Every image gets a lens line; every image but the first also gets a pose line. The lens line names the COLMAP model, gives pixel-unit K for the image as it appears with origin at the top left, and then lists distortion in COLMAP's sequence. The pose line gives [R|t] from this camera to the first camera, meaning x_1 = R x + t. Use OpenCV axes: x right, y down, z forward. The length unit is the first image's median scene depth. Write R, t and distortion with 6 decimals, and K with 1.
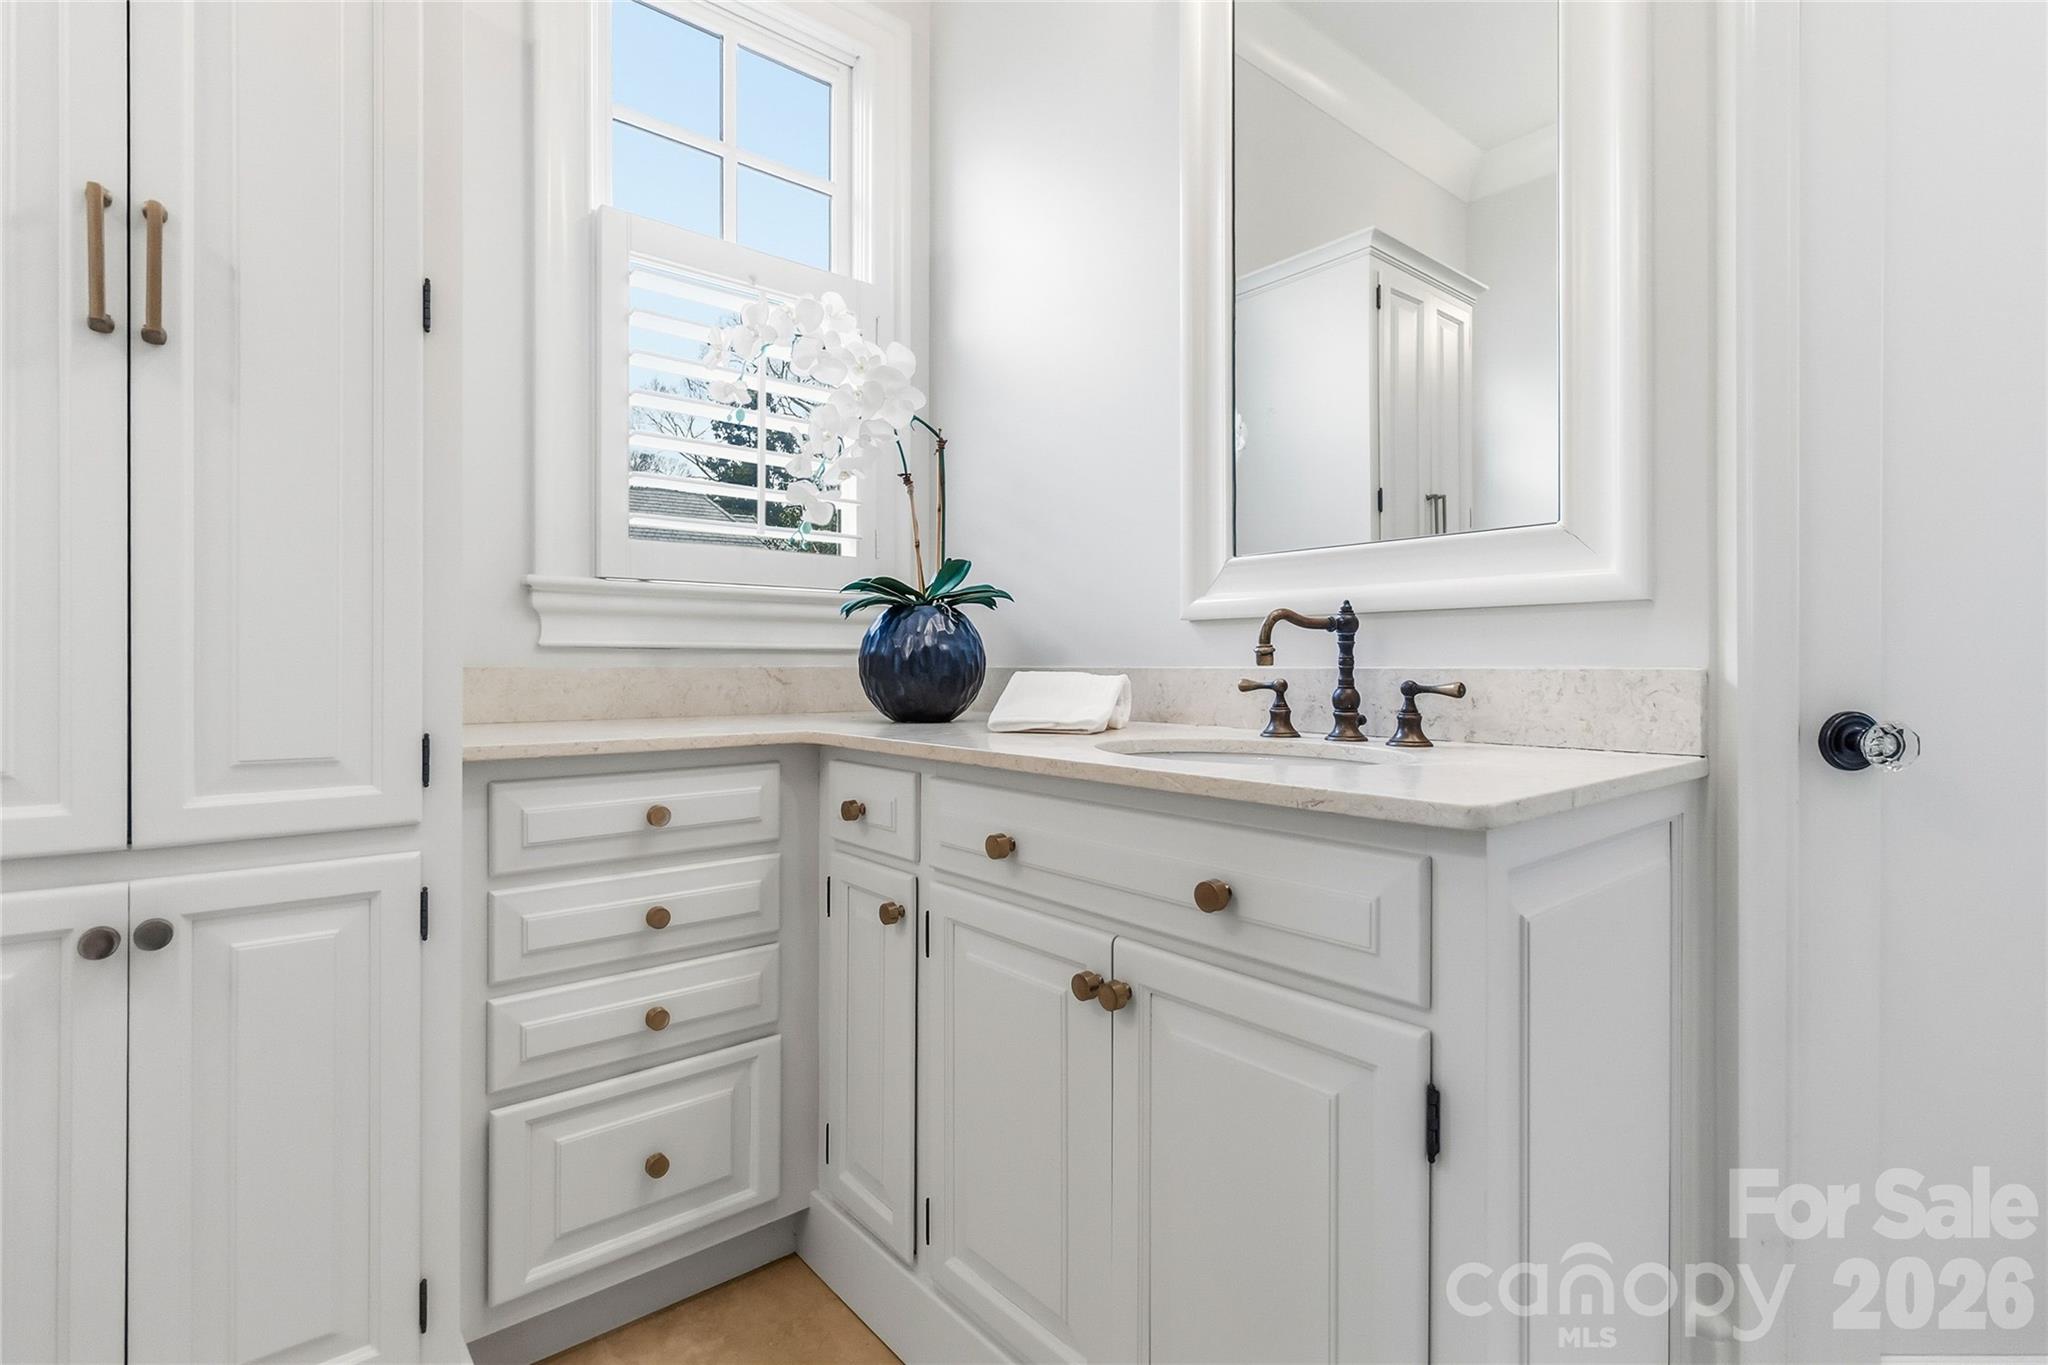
lens RADIAL K [[967.9, 0, 1035.0], [0, 967.9, 670.2], [0, 0, 1]] dist [0.001346, 0.000969]
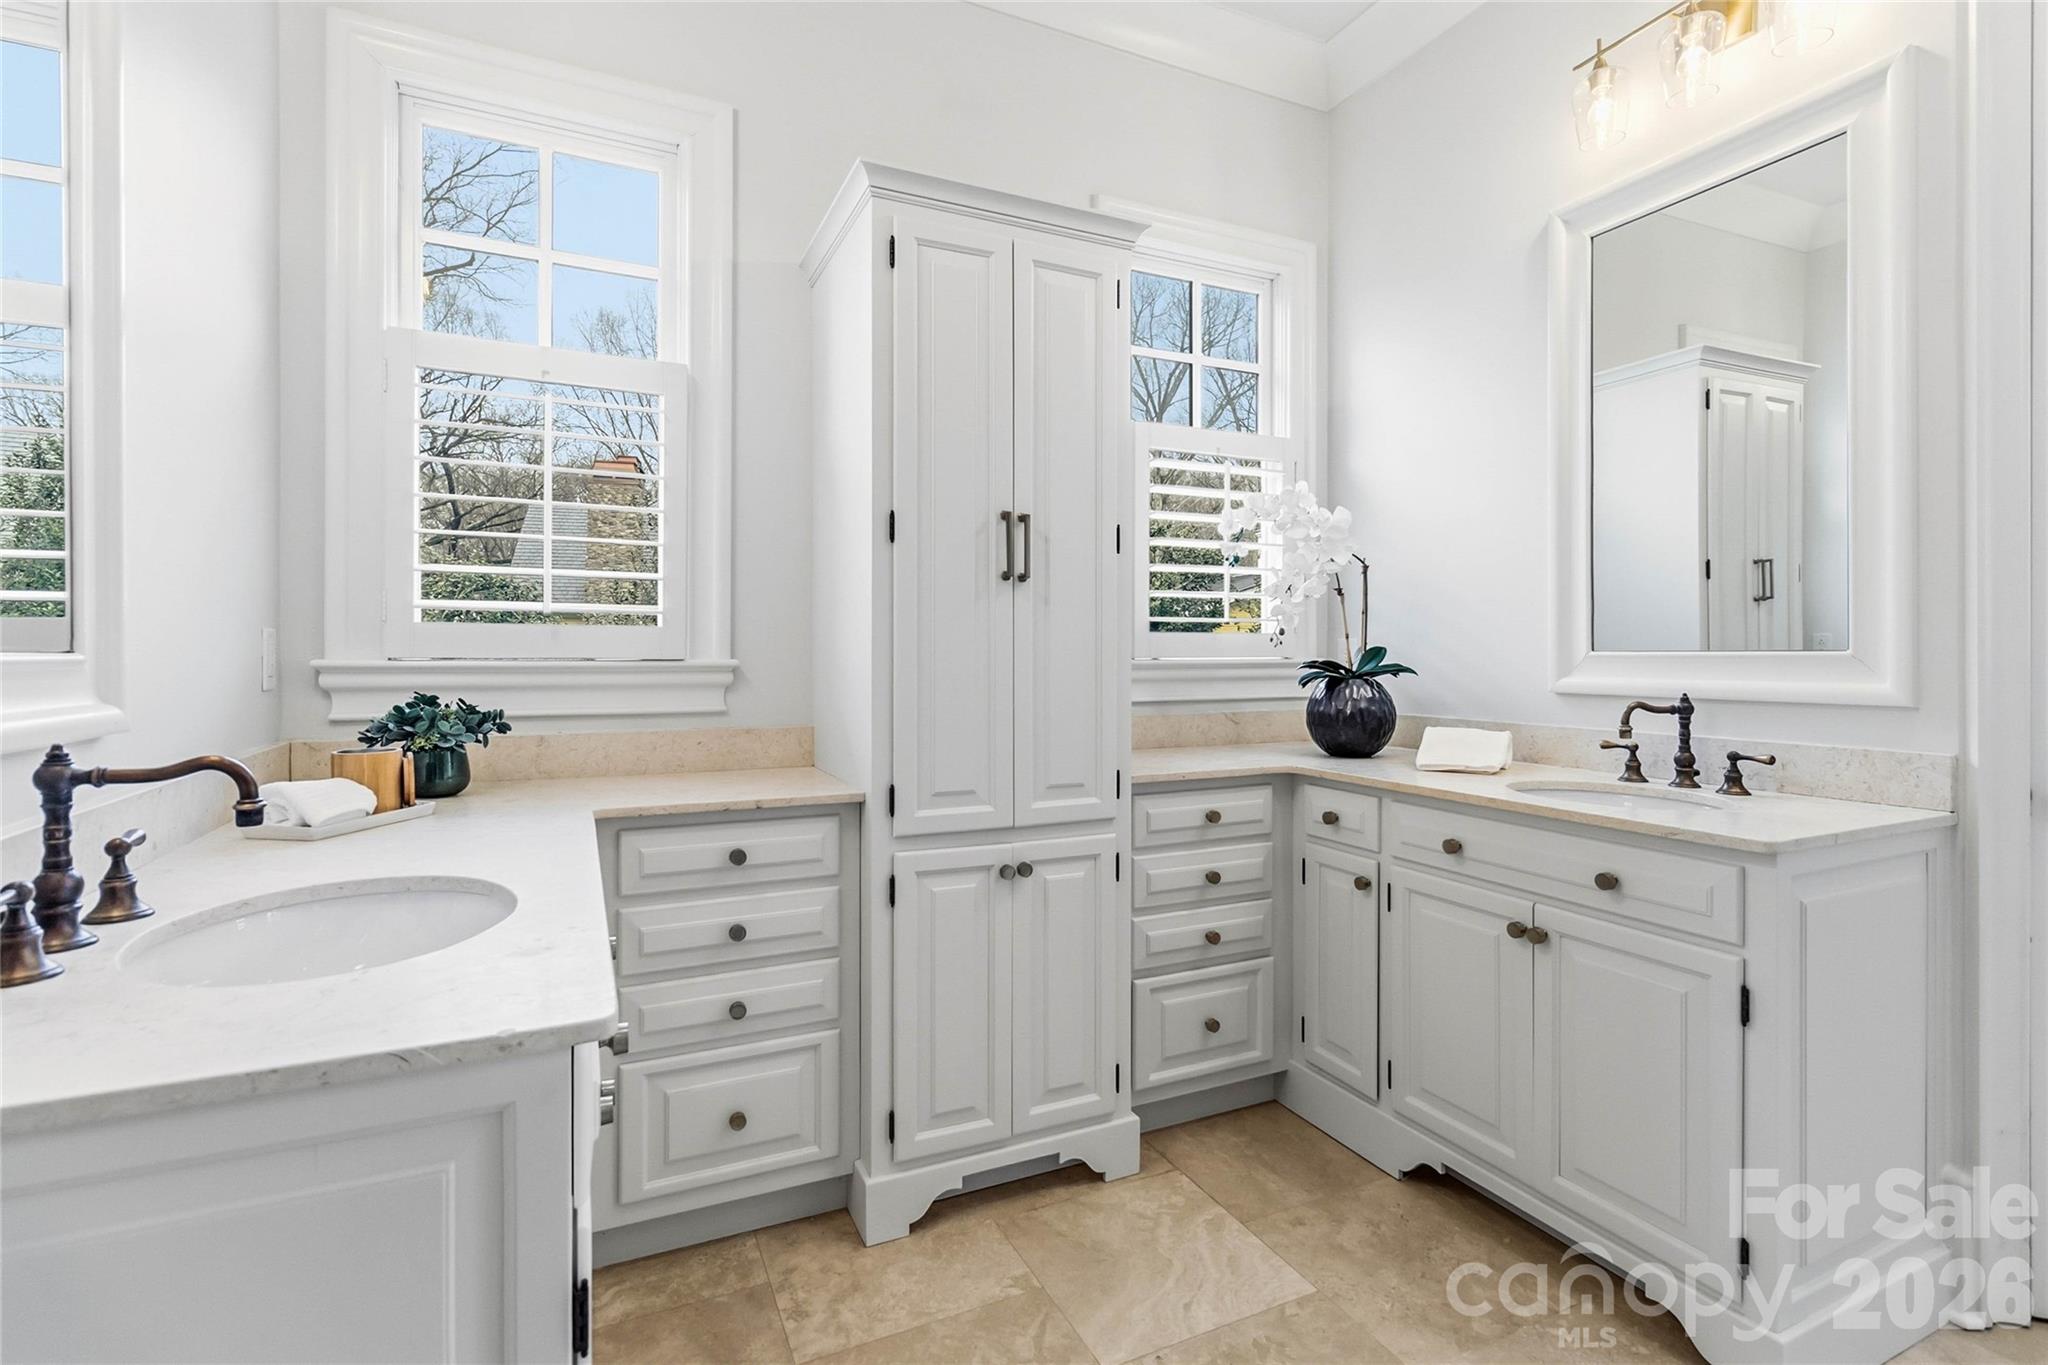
lens RADIAL K [[967.9, 0, 1027.7], [0, 967.9, 657.4], [0, 0, 1]] dist [0.001346, 0.000969]
pose [[0.964749, -0.000245, -0.263173, -0.264795], [0.001007, 0.999996, 0.002760, -0.132878], [0.263171, -0.002928, 0.964745, -0.713737]]
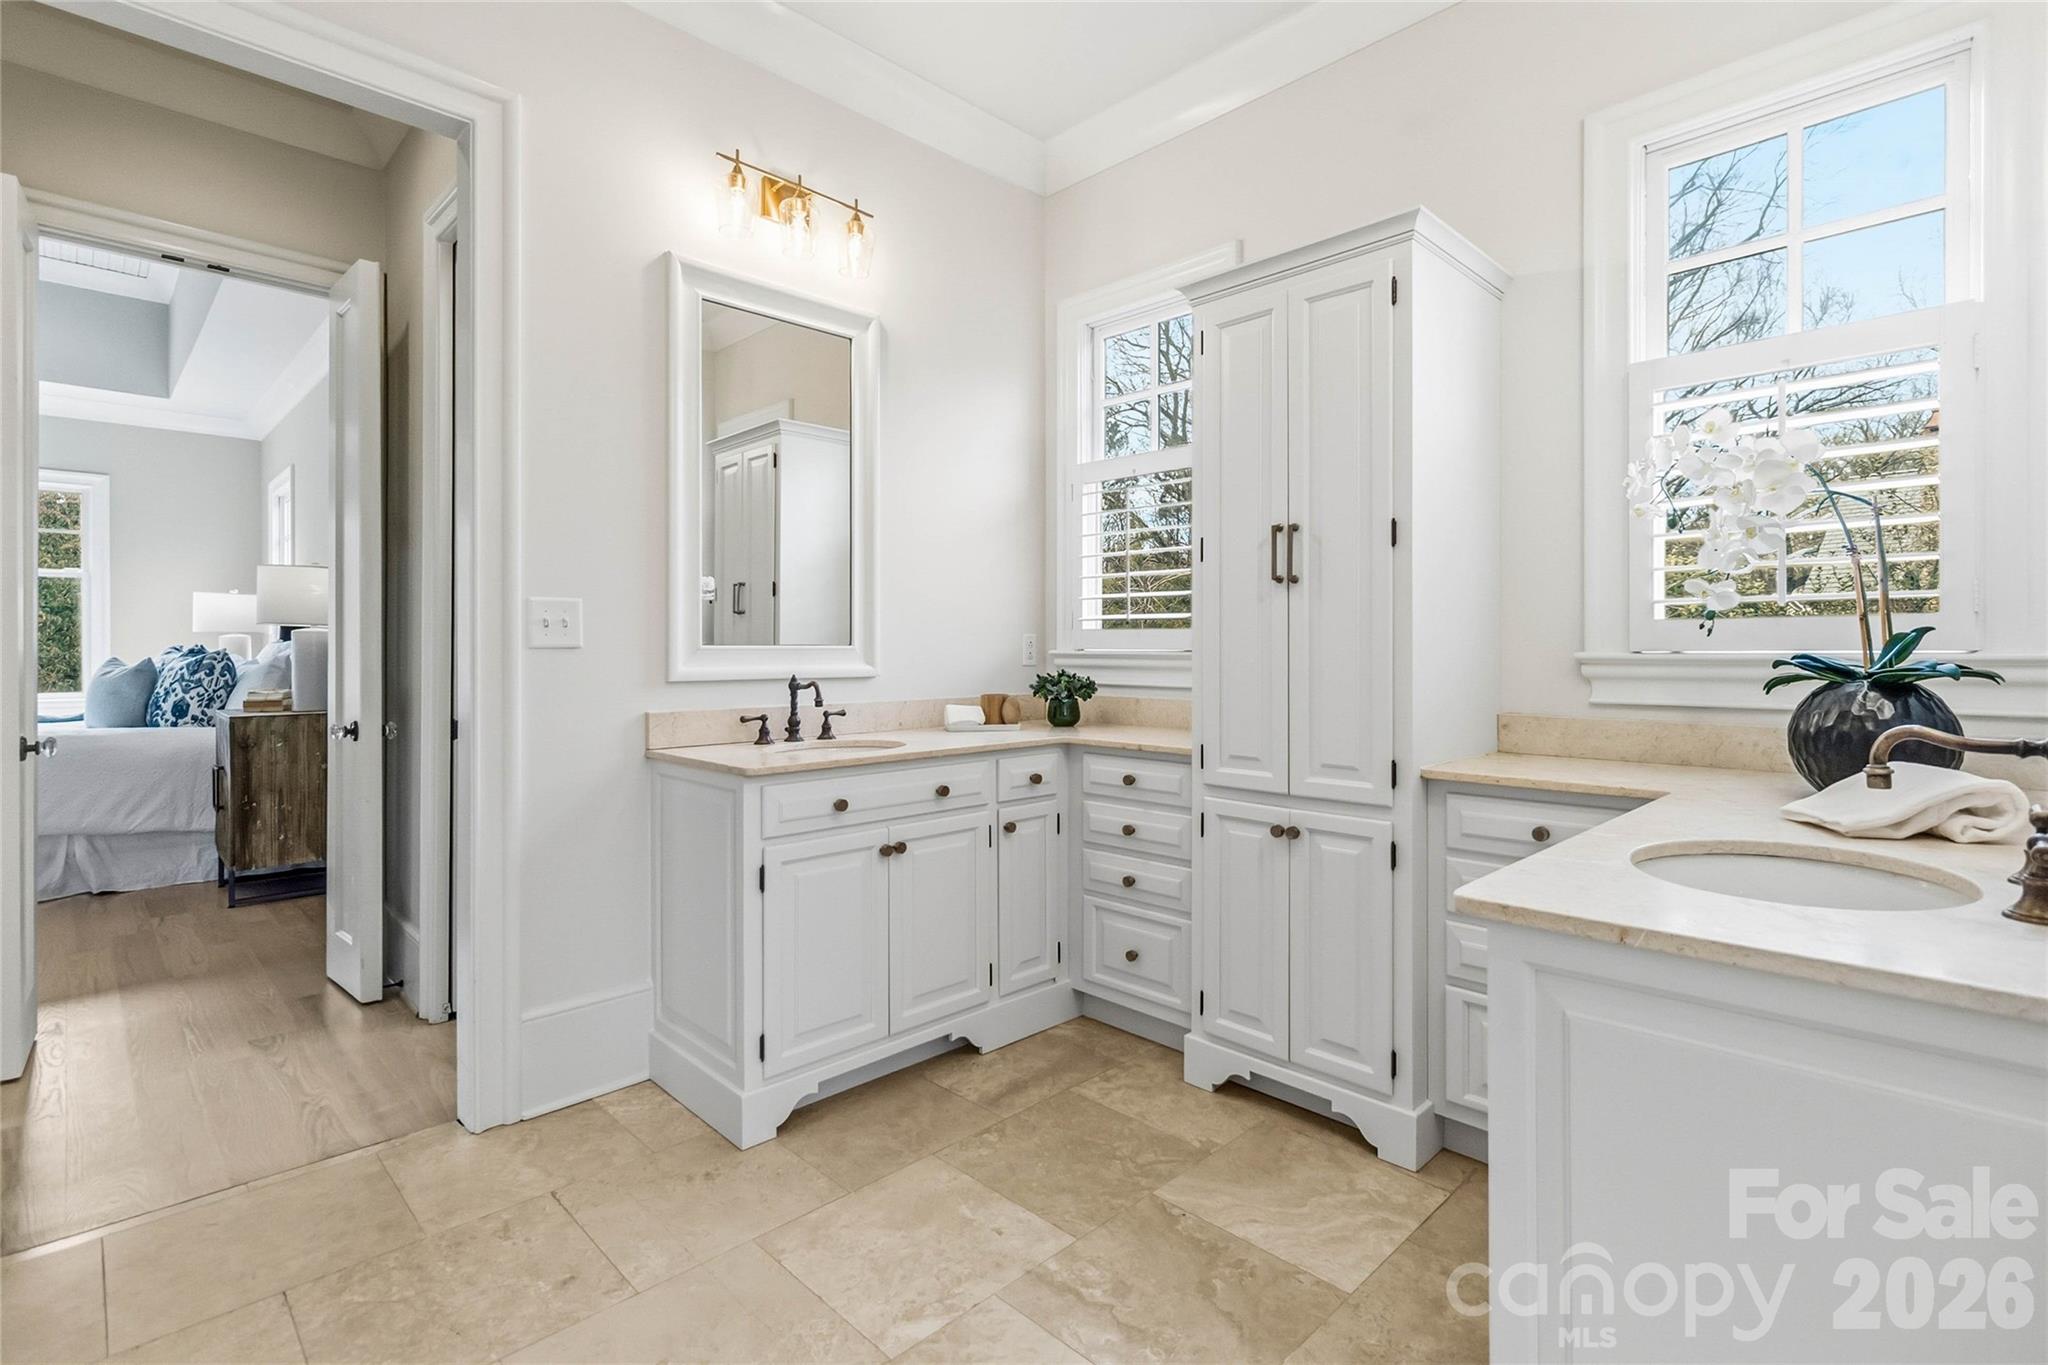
lens RADIAL K [[967.9, 0, 1011.4], [0, 967.9, 649.6], [0, 0, 1]] dist [0.001346, 0.000969]
pose [[0.054915, 0.001367, -0.998490, 1.035619], [-0.001128, 0.999999, 0.001307, -0.129150], [0.998490, 0.001054, 0.054916, 0.135461]]
